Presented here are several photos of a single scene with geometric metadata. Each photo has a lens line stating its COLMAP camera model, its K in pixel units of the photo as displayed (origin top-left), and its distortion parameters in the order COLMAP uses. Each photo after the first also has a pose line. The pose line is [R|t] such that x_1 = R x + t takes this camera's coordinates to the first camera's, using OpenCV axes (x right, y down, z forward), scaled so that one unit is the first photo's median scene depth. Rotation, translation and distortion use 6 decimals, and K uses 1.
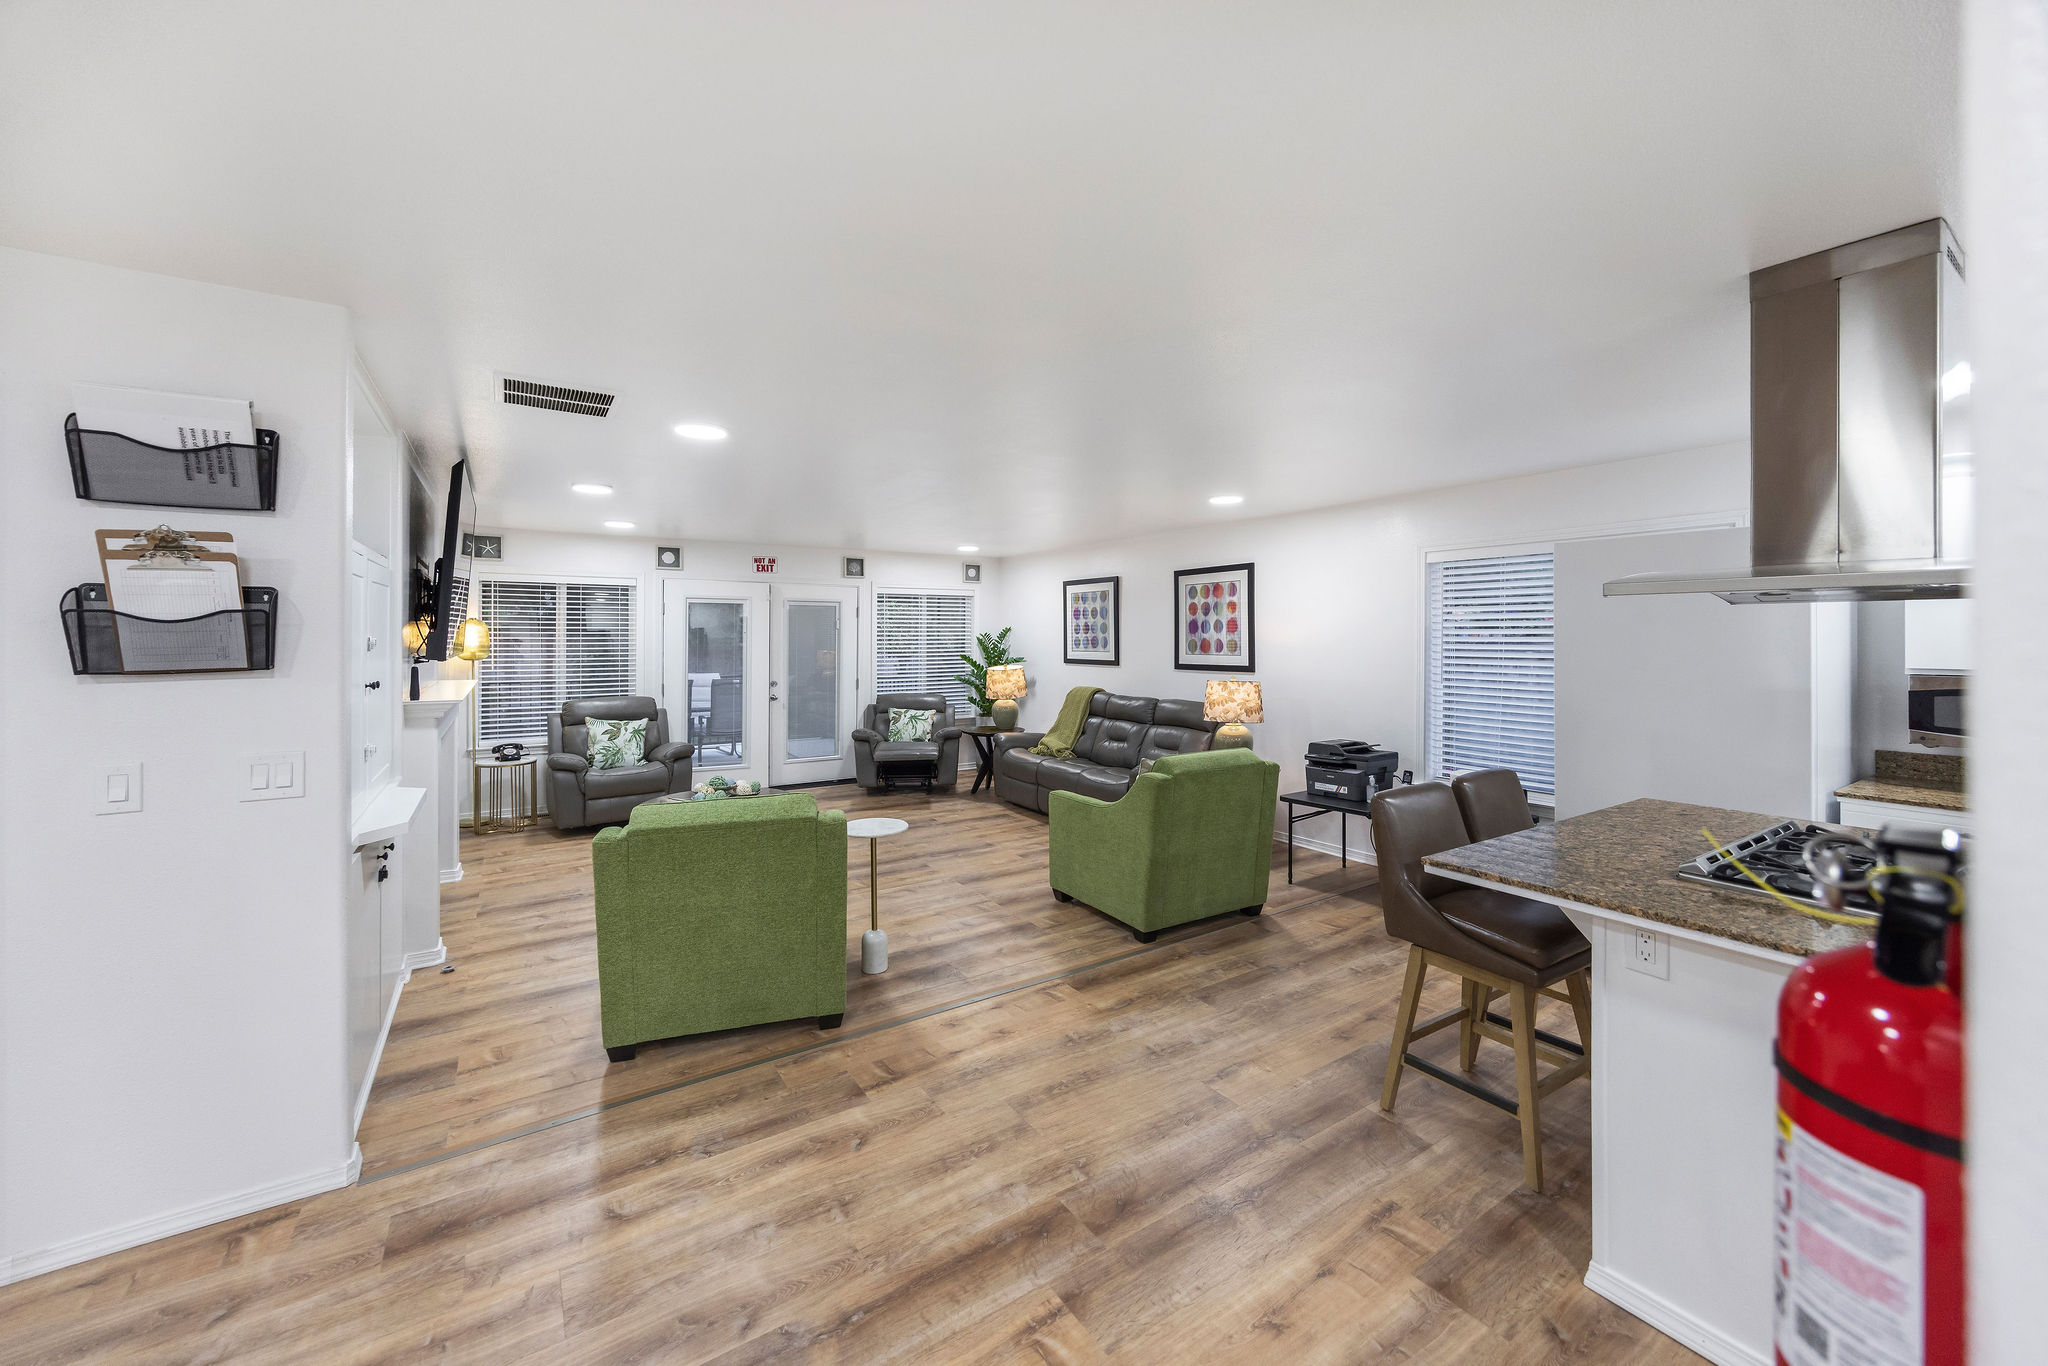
lens RADIAL K [[795.2, 0, 1050.3], [0, 795.2, 638.2], [0, 0, 1]] dist [-0.006179, 0.000805]
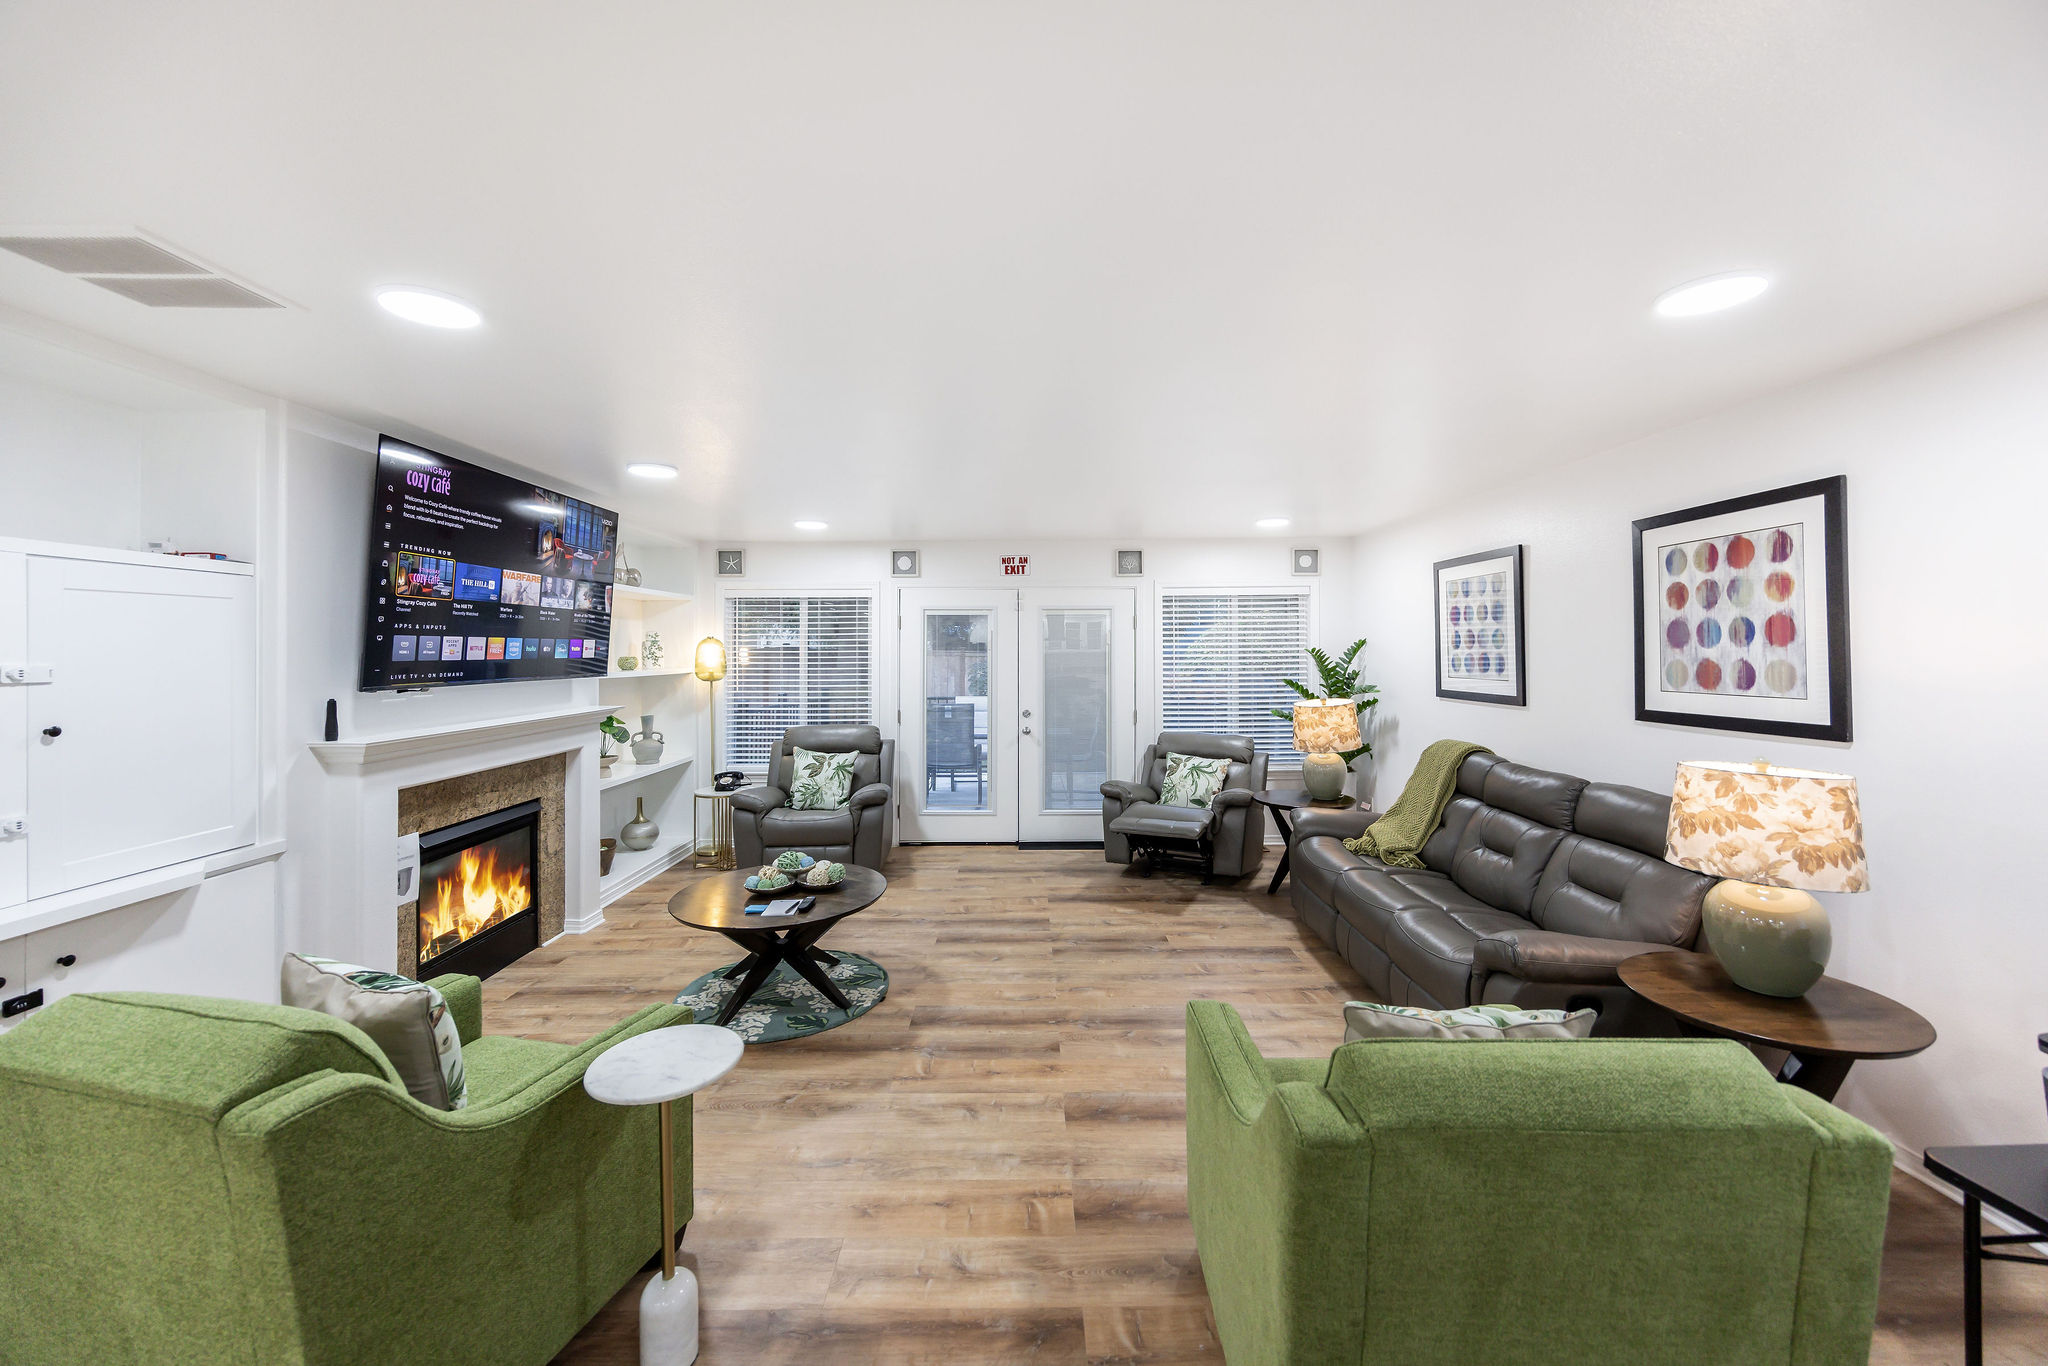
lens RADIAL K [[795.2, 0, 1042.0], [0, 795.2, 644.6], [0, 0, 1]] dist [-0.006179, 0.000805]
pose [[0.829704, -0.008672, -0.558136, 0.123161], [0.003753, 0.999943, -0.009959, -0.004324], [0.558190, 0.006168, 0.829690, 0.379867]]
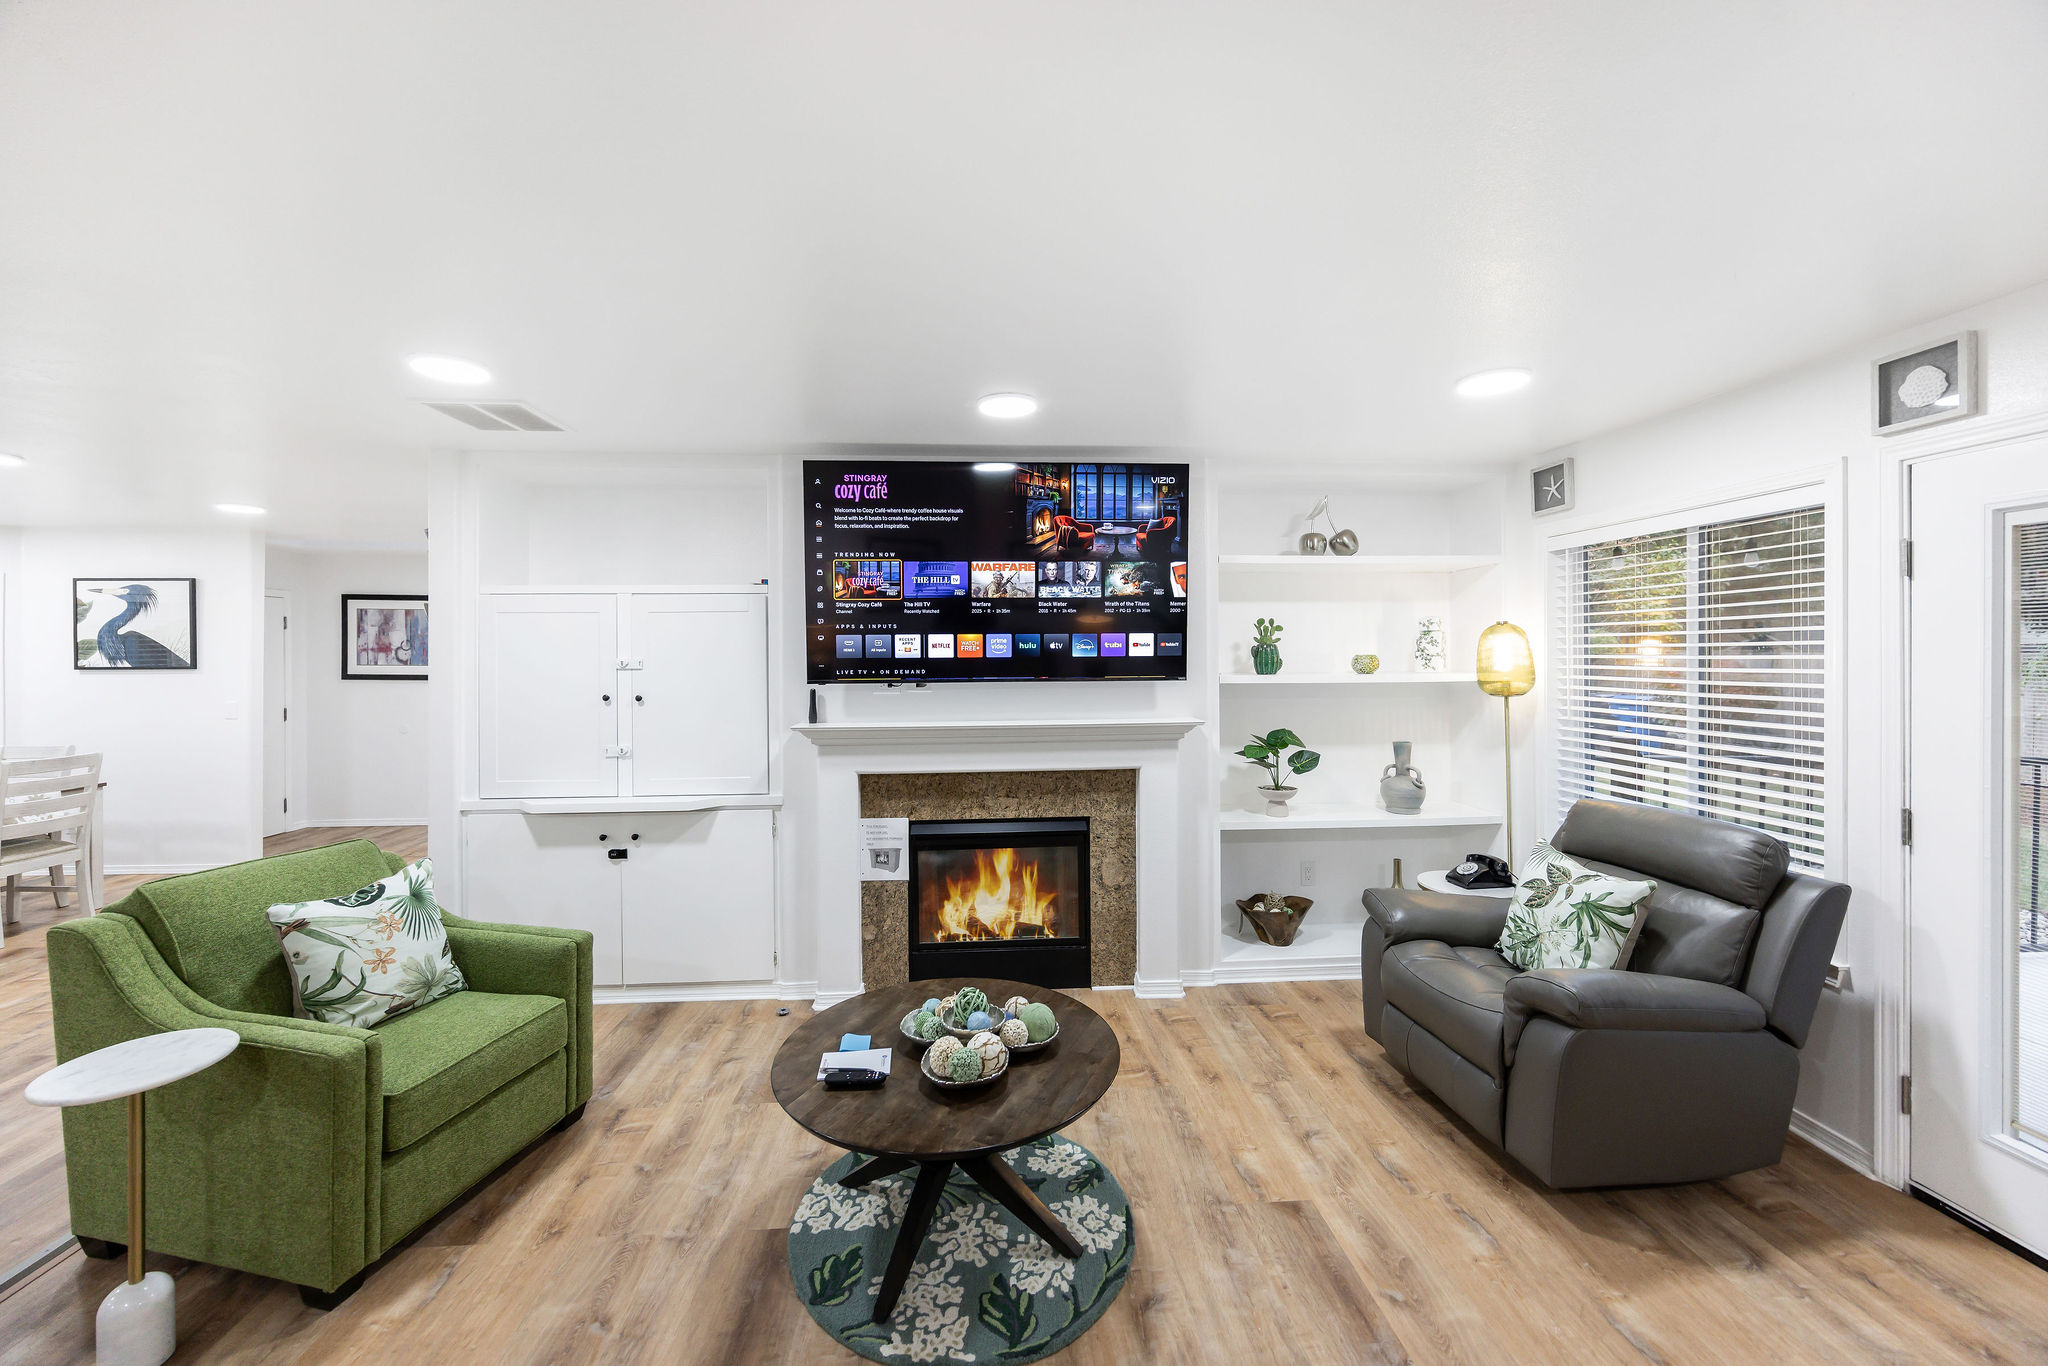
lens RADIAL K [[795.2, 0, 1012.7], [0, 795.2, 655.6], [0, 0, 1]] dist [-0.006179, 0.000805]
pose [[-0.528545, 0.003096, -0.848900, -0.053794], [0.003548, 0.999993, 0.001438, -0.002798], [0.848898, -0.002252, -0.528552, 0.888159]]
